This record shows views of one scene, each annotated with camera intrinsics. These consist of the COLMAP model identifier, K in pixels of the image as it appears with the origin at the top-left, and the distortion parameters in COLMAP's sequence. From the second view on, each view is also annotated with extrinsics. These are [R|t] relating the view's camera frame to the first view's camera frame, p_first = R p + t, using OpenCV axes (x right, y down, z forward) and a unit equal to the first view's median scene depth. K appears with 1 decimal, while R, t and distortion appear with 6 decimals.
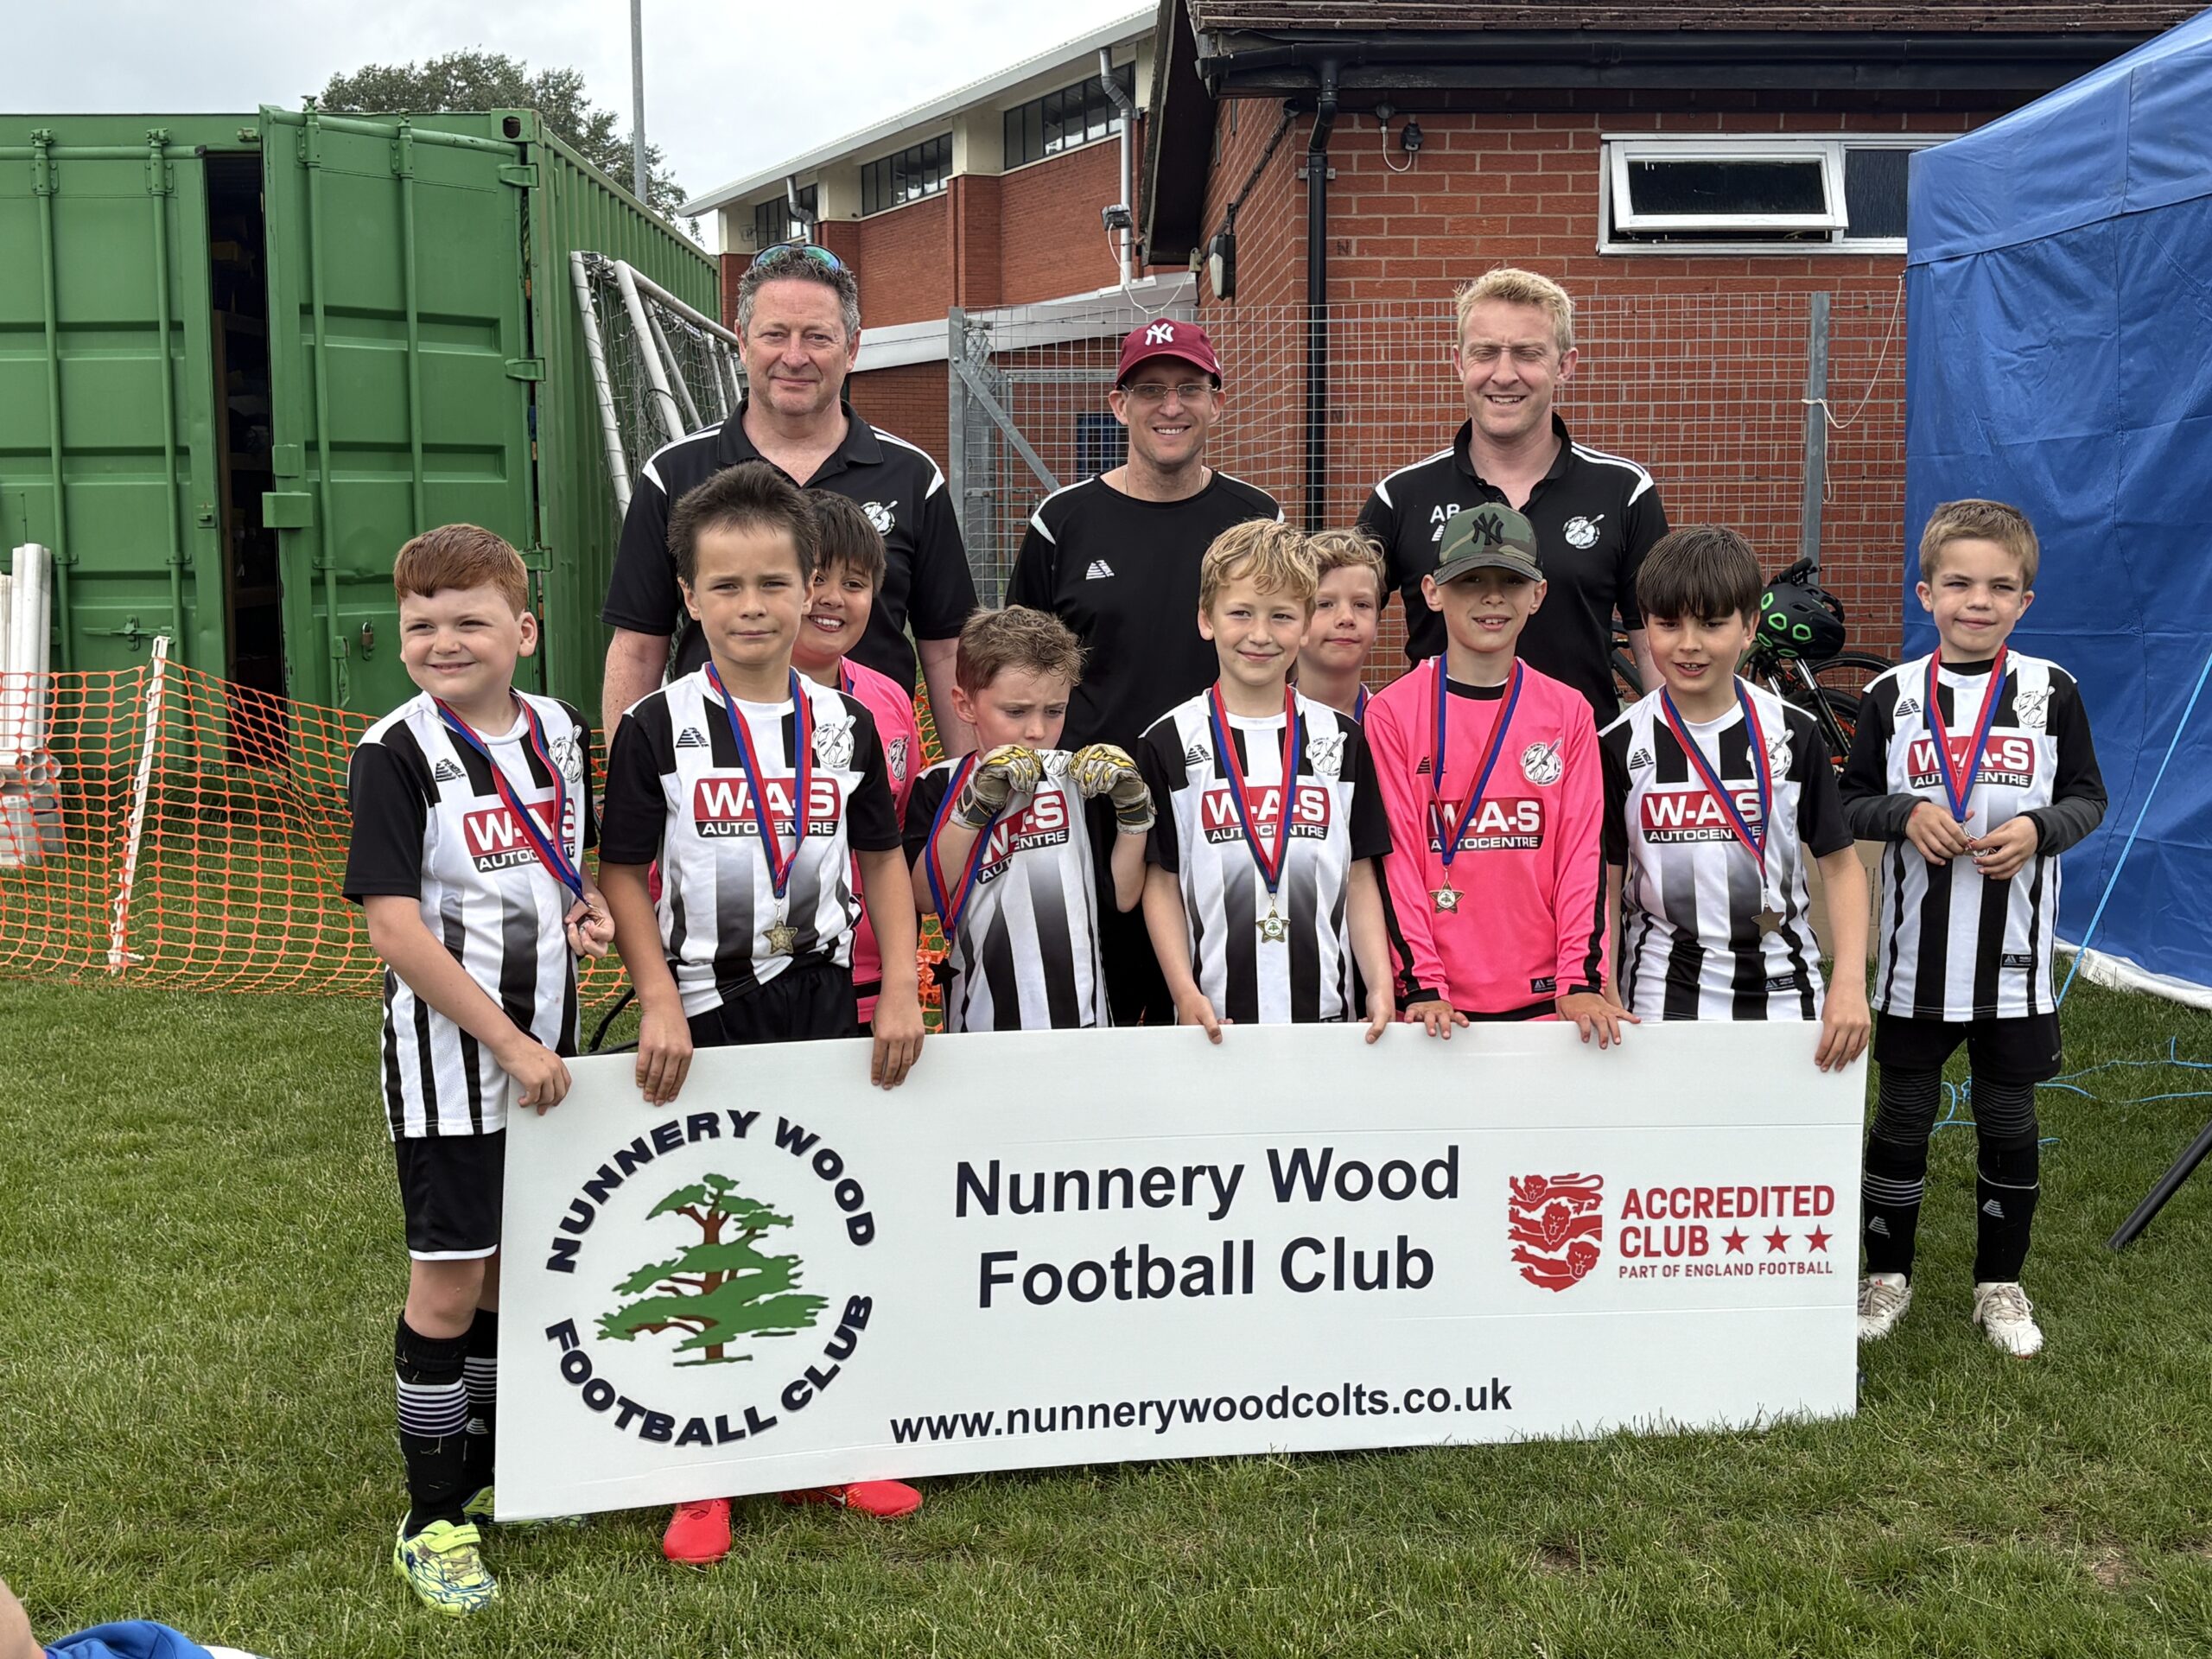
lens RADIAL K [[2700.0, 0, 1106.0], [0, 2700.0, 829.5], [0, 0, 1]] dist [0.219905, -0.829780]
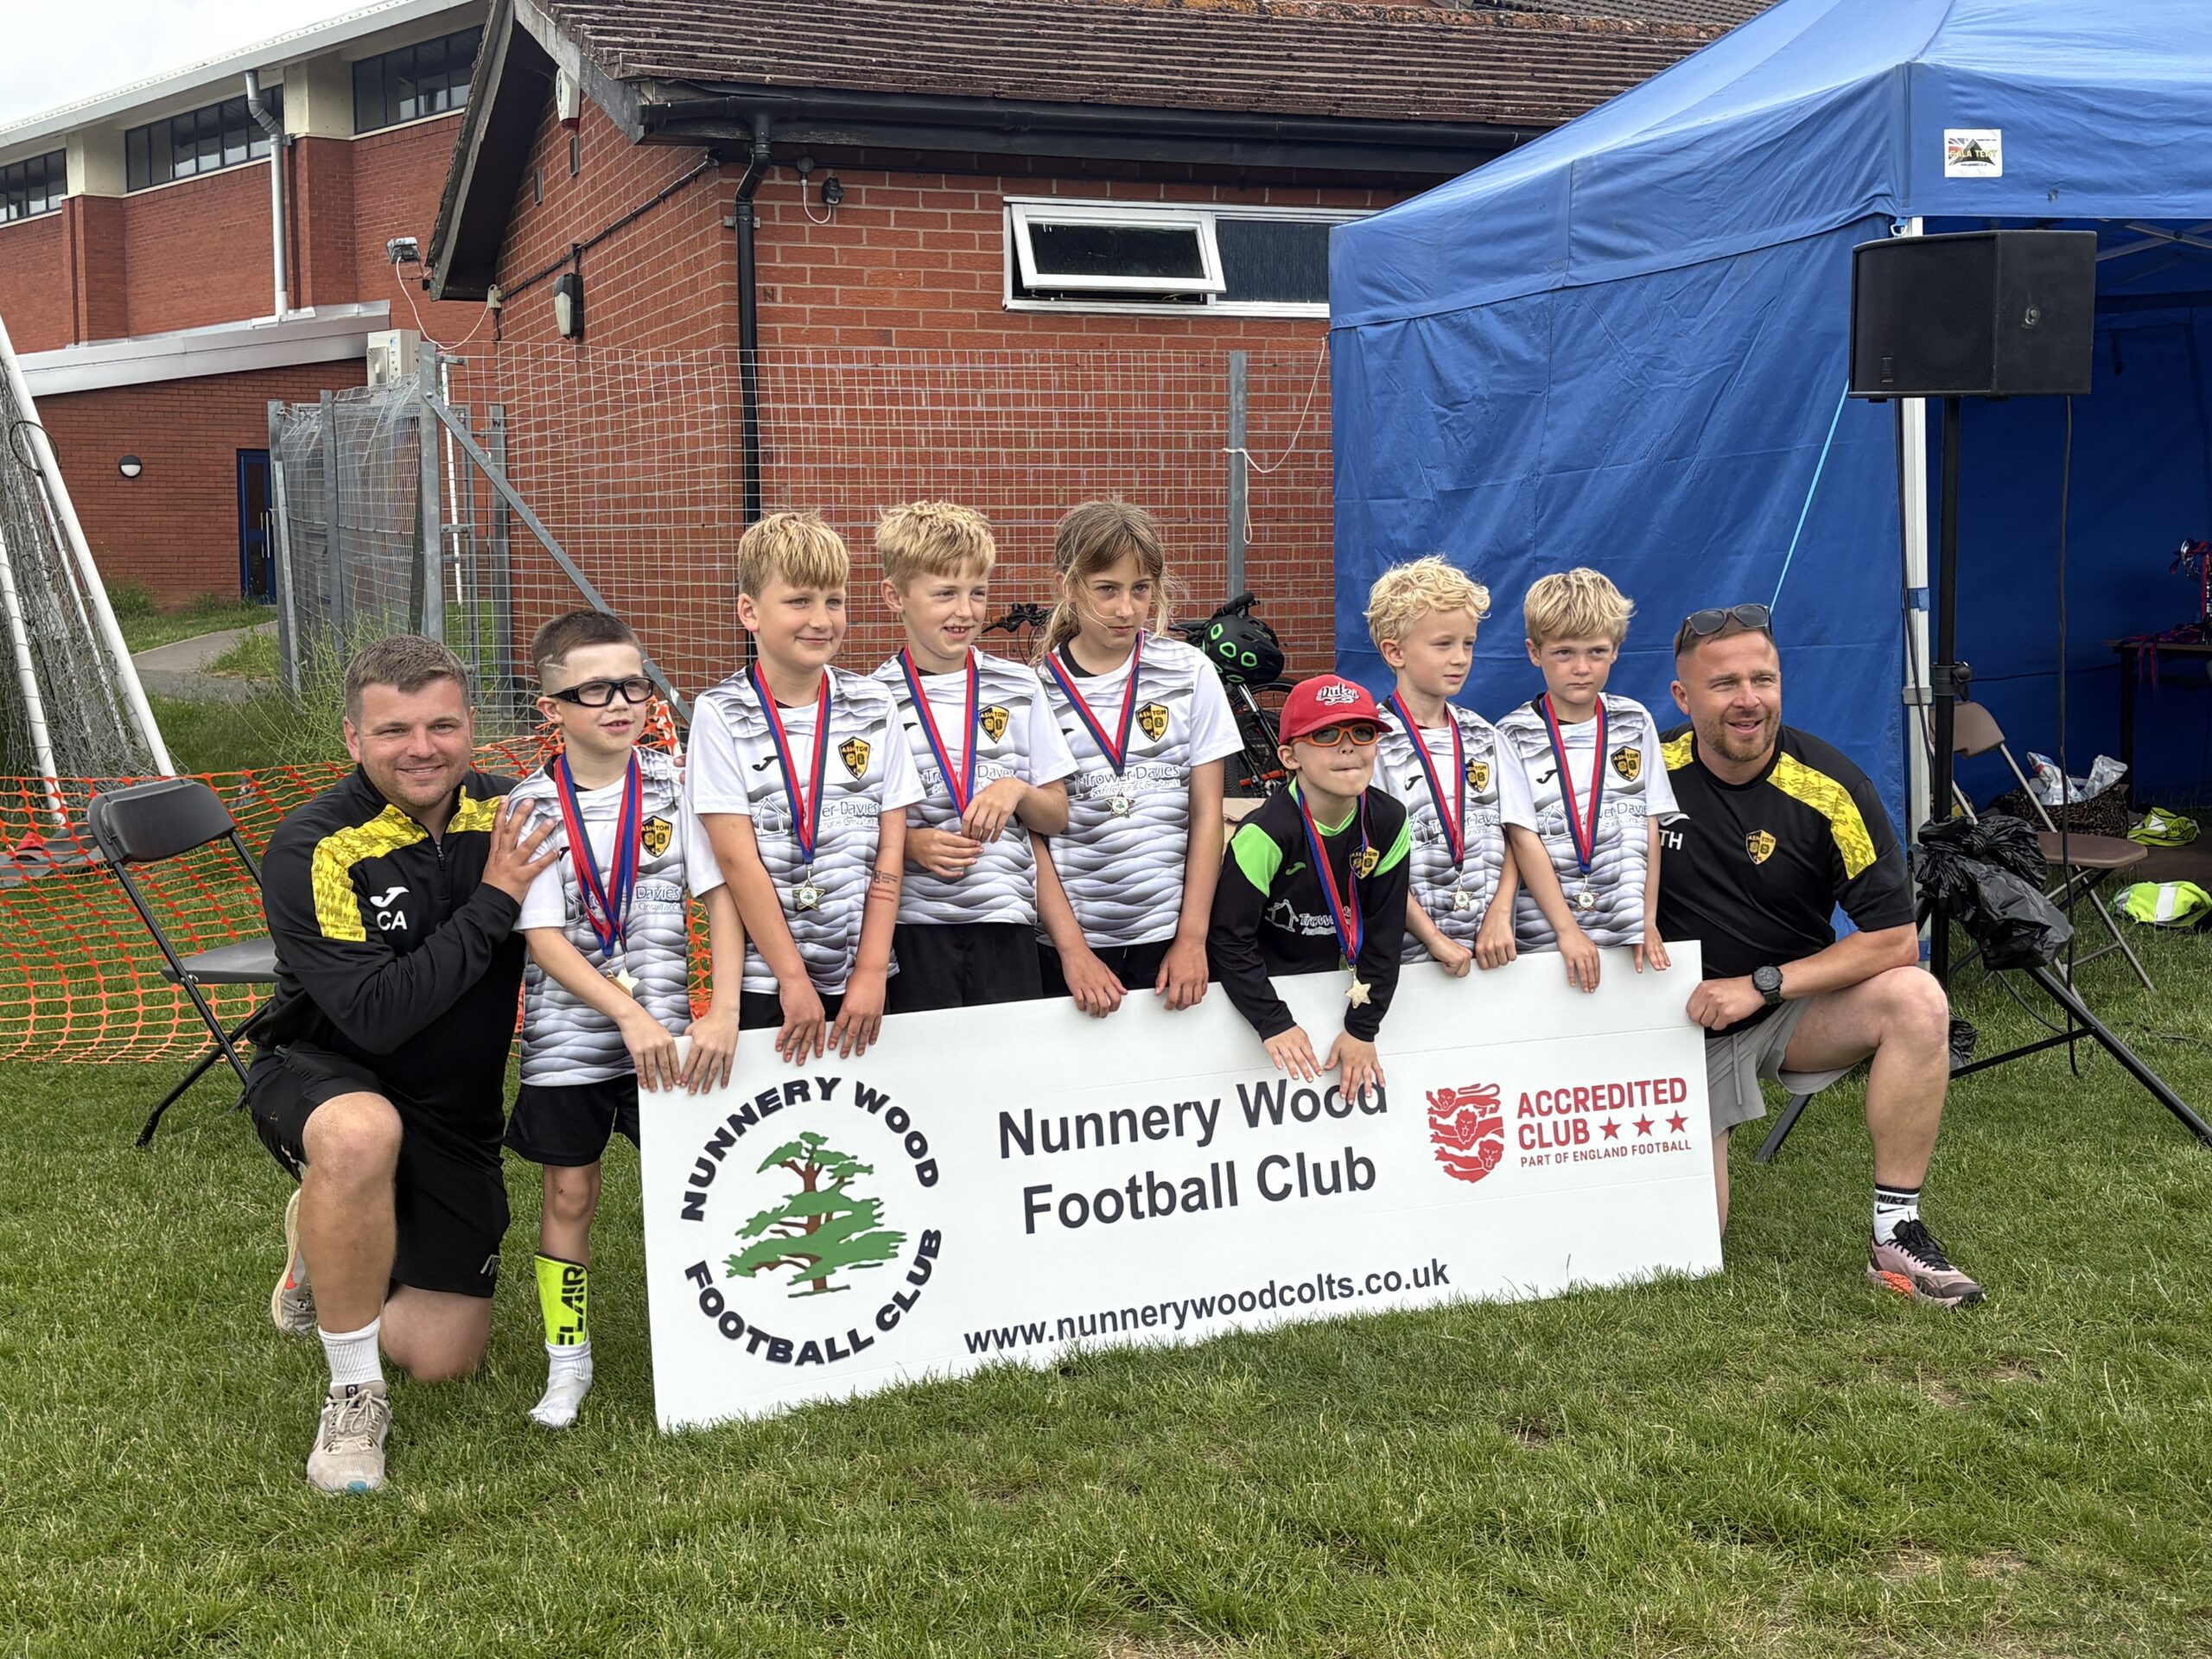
lens RADIAL K [[2806.4, 0, 1106.0], [0, 2806.4, 829.5], [0, 0, 1]] dist [0.194822, -0.647972]
pose [[0.946457, -0.035160, 0.320909, -0.147572], [0.042206, 0.998996, -0.015023, 0.010252], [-0.320059, 0.027763, 0.946991, -0.048987]]
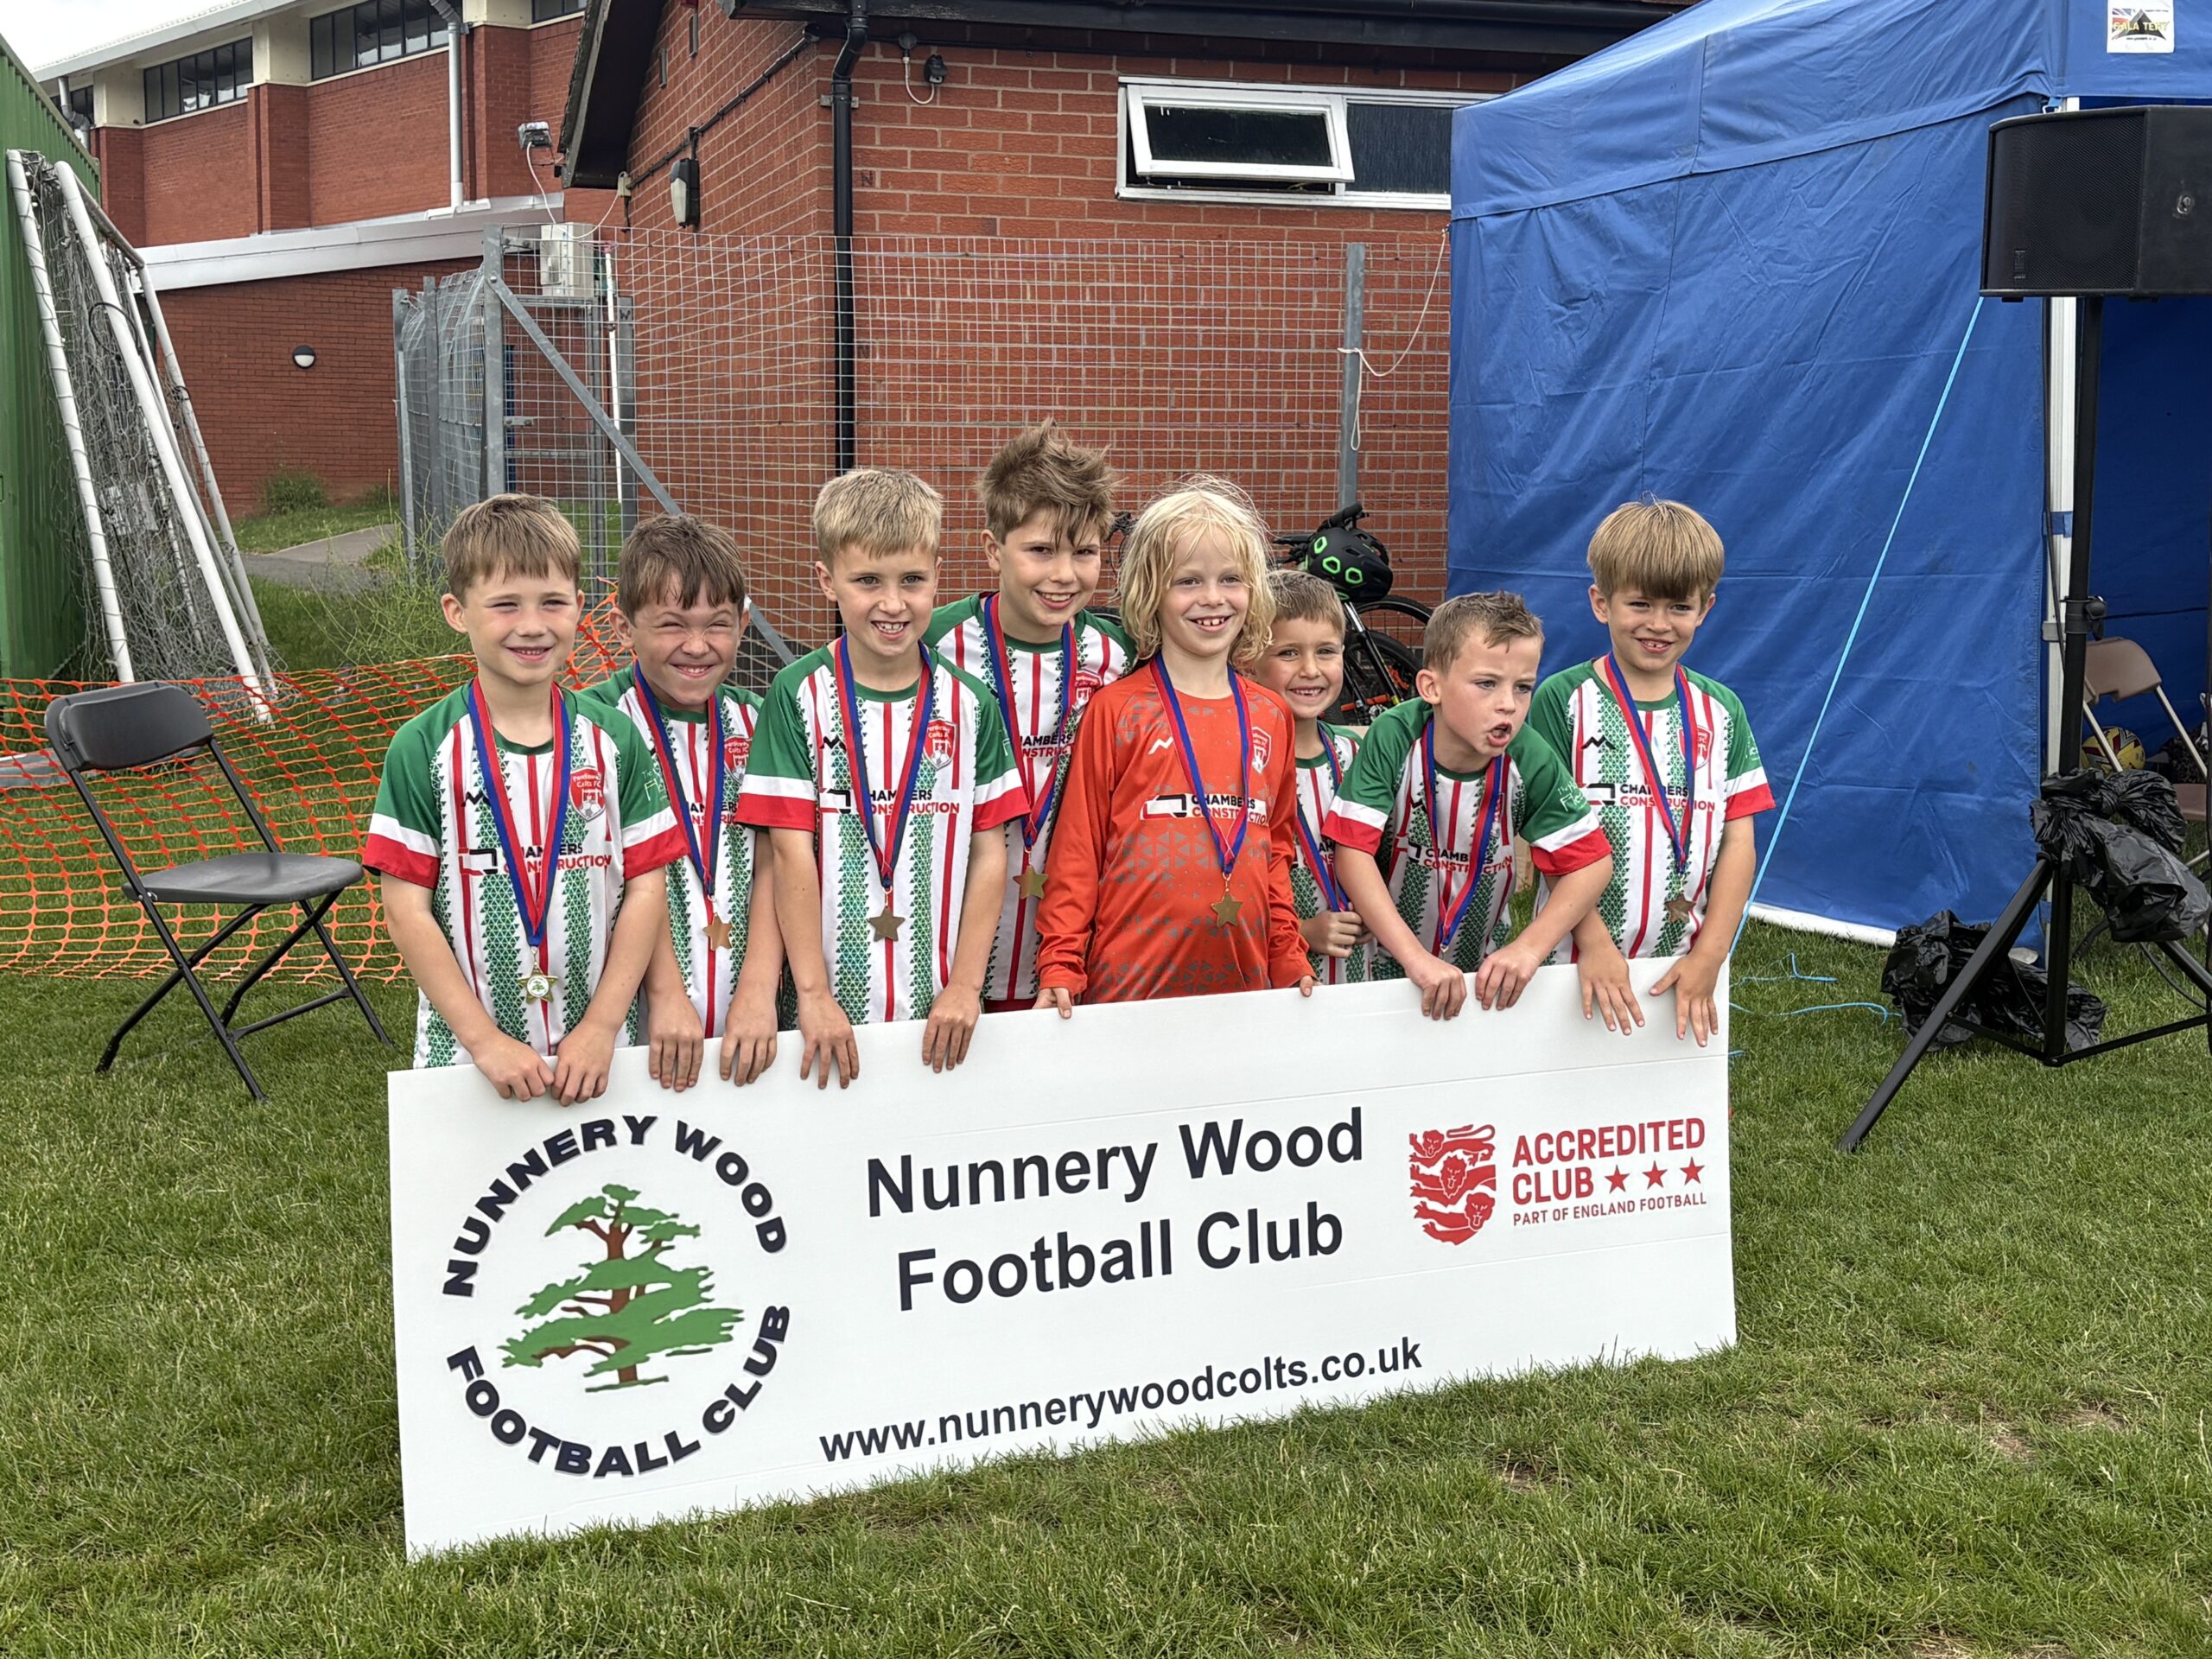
lens RADIAL K [[2806.4, 0, 1106.0], [0, 2806.4, 829.5], [0, 0, 1]] dist [0.194822, -0.647972]
pose [[0.967146, -0.020290, 0.253410, -0.095450], [0.016929, 0.999738, 0.015438, 0.005649], [-0.253657, -0.010641, 0.967236, -0.006942]]
